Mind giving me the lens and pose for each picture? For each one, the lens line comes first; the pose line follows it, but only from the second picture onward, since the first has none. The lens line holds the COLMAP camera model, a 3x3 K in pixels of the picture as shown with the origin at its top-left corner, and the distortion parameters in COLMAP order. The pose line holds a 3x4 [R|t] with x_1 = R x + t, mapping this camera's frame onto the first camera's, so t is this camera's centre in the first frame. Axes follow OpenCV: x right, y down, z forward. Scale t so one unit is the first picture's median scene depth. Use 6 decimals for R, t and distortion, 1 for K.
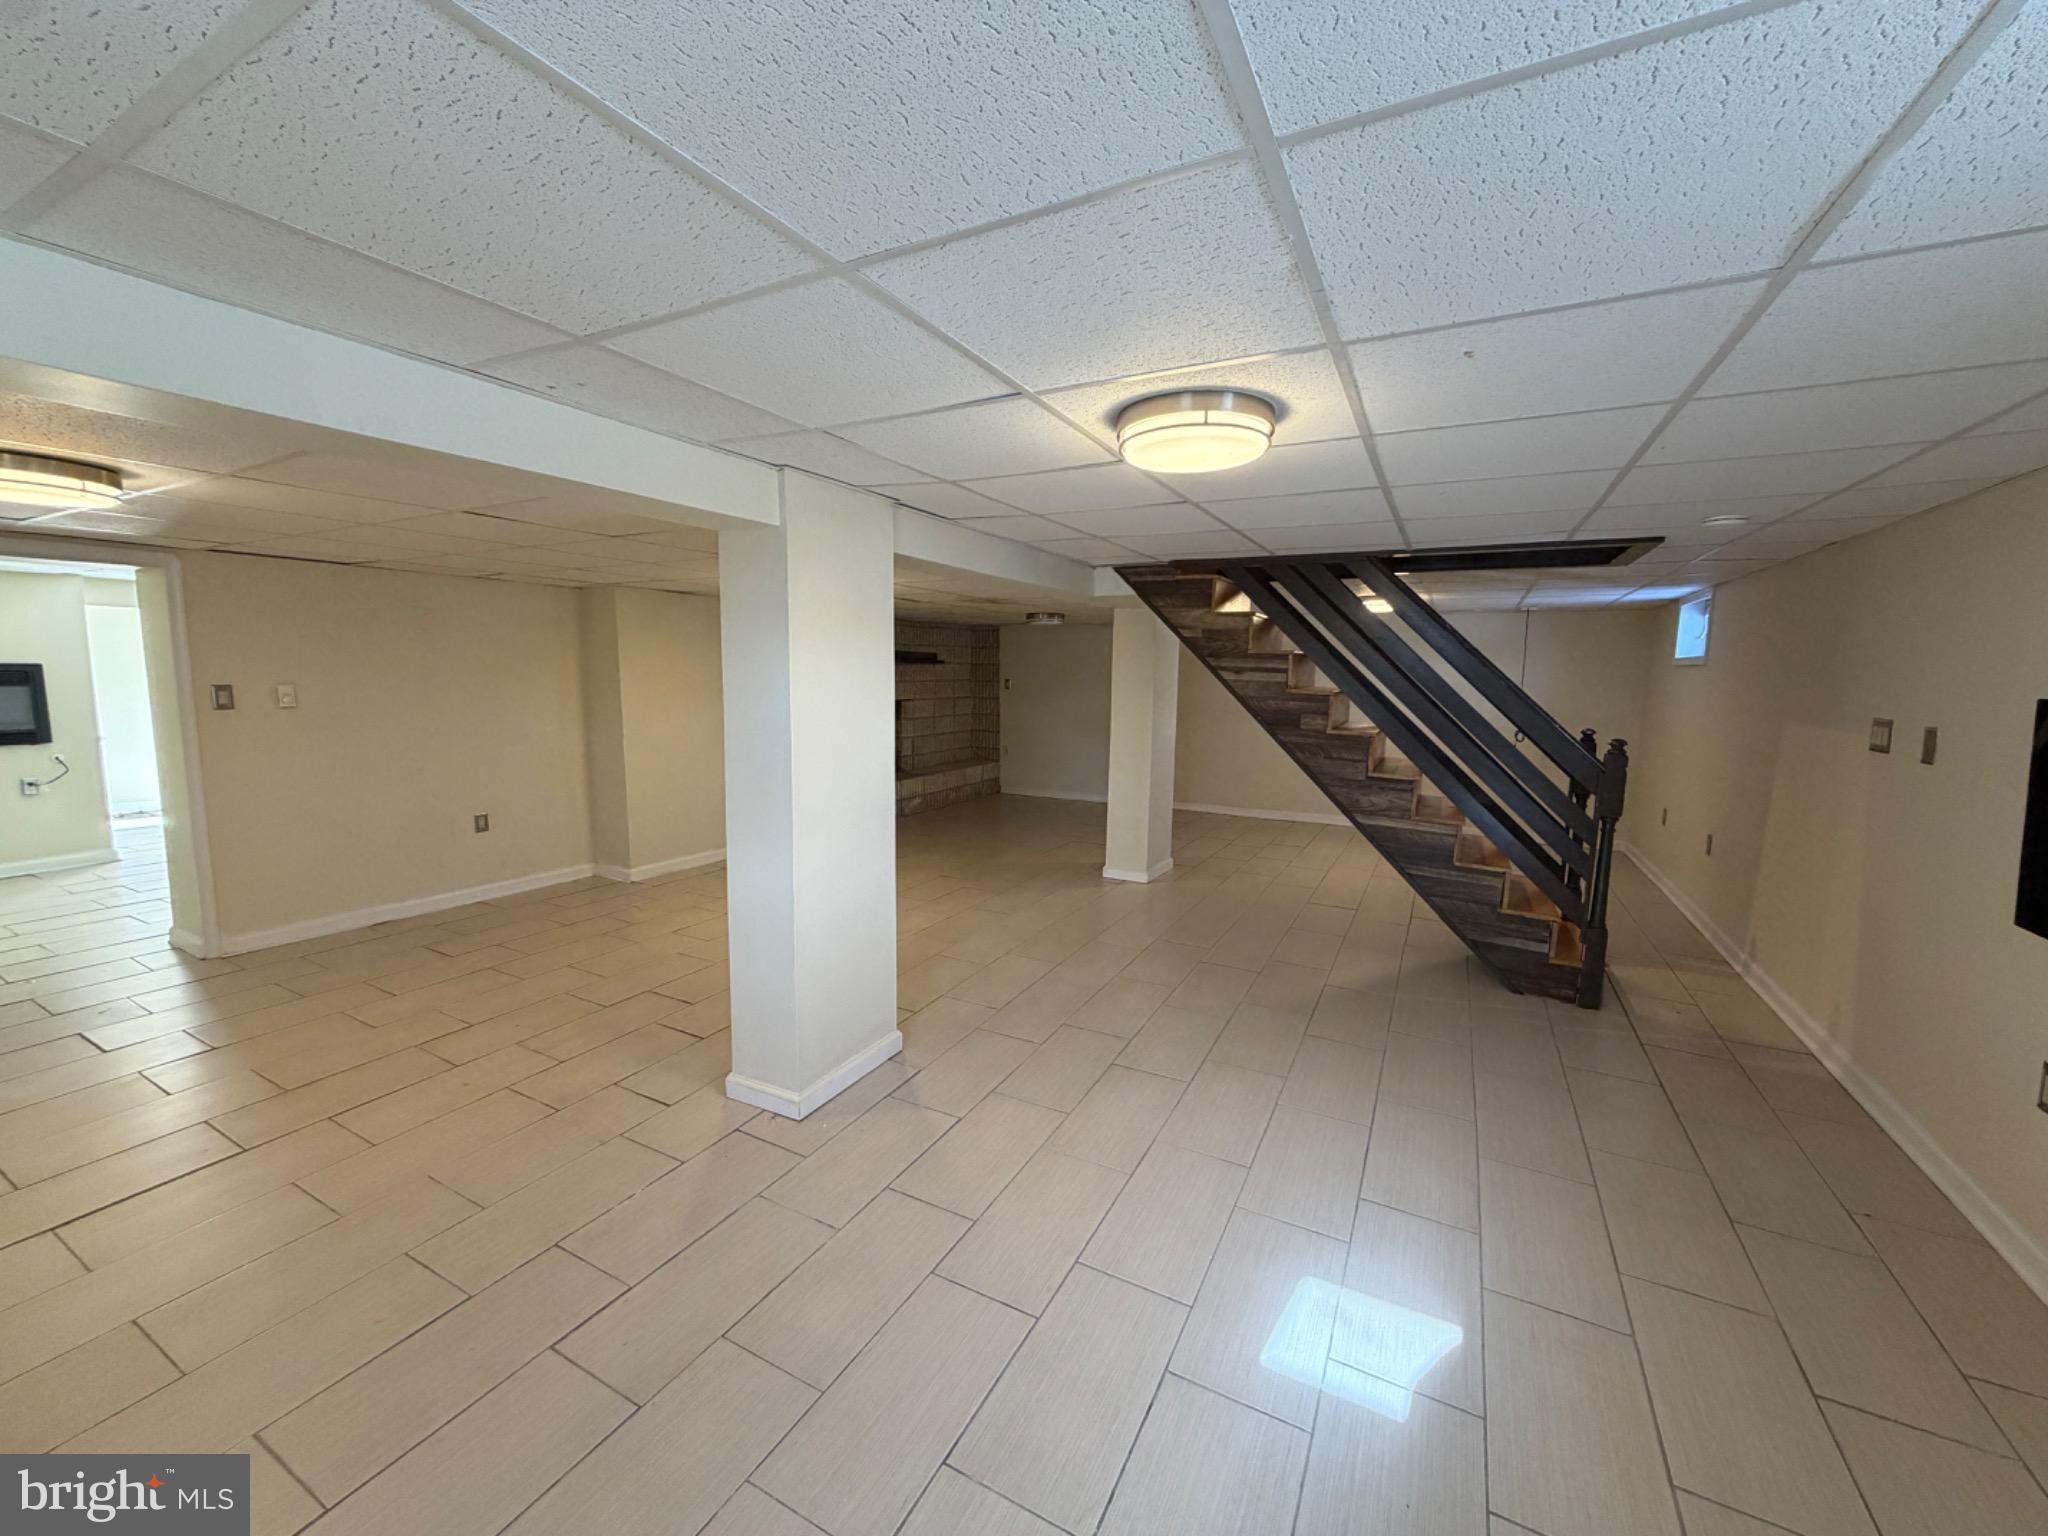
lens RADIAL K [[806.2, 0, 1018.2], [0, 806.2, 768.9], [0, 0, 1]] dist [0.000136, -0.000177]
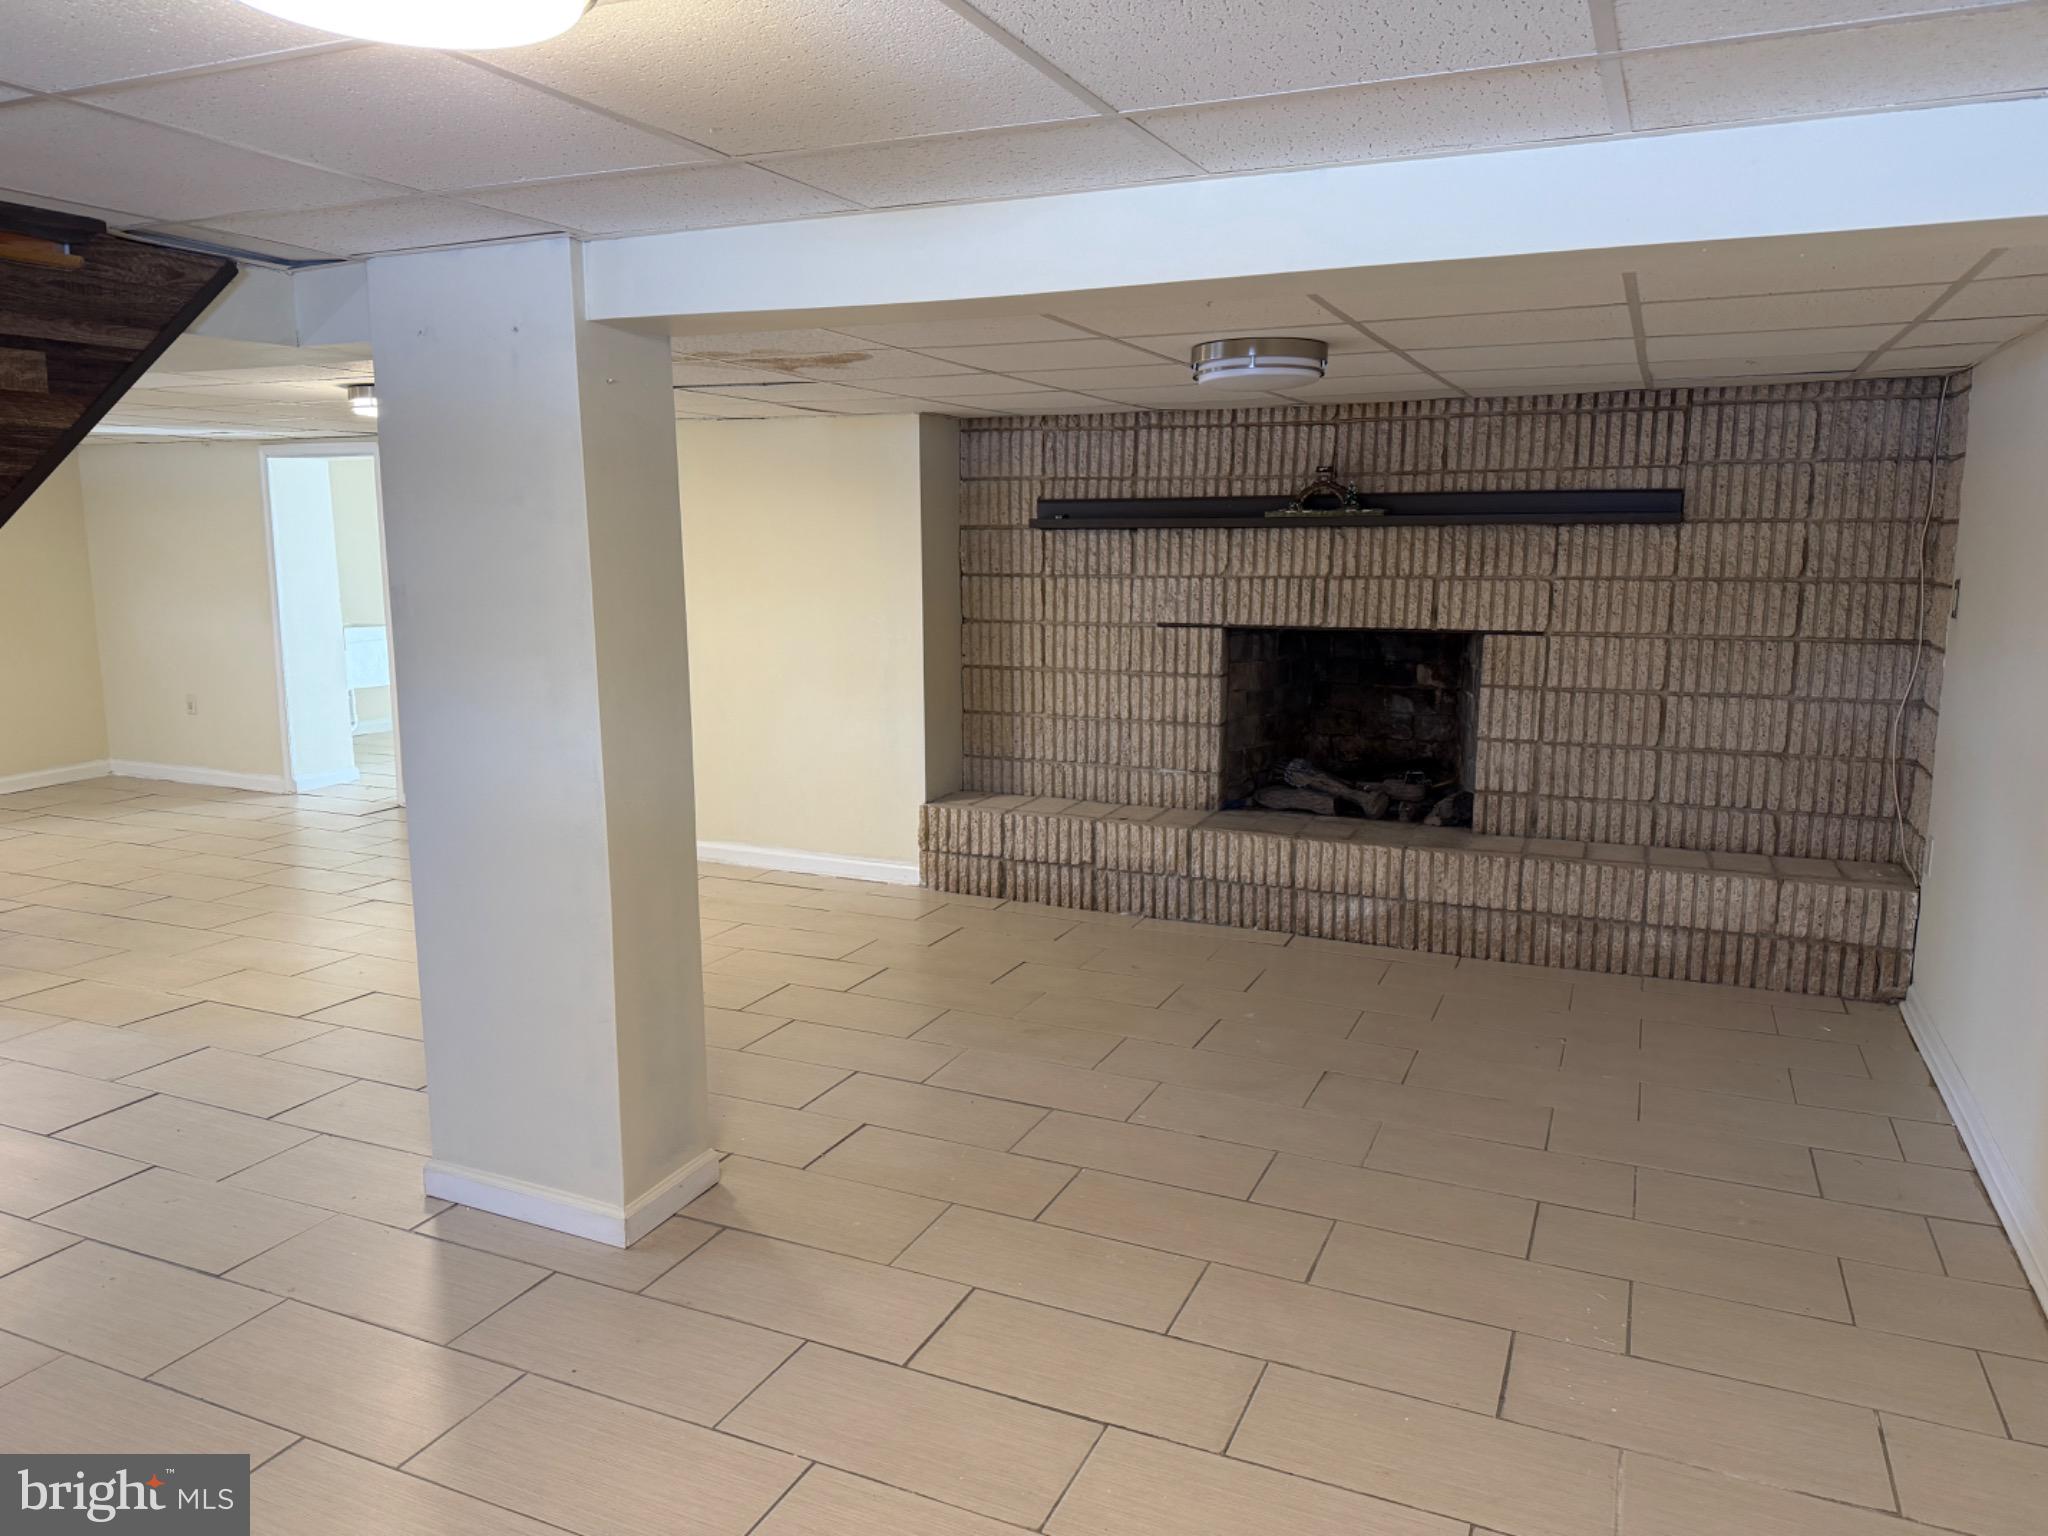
lens RADIAL K [[1422.8, 0, 1024.9], [0, 1422.8, 773.1], [0, 0, 1]] dist [0.090112, -0.122121]
pose [[0.073685, 0.145168, -0.986659, 0.450401], [-0.122921, 0.983127, 0.135469, -0.080978], [0.989677, 0.111299, 0.090286, 0.720137]]
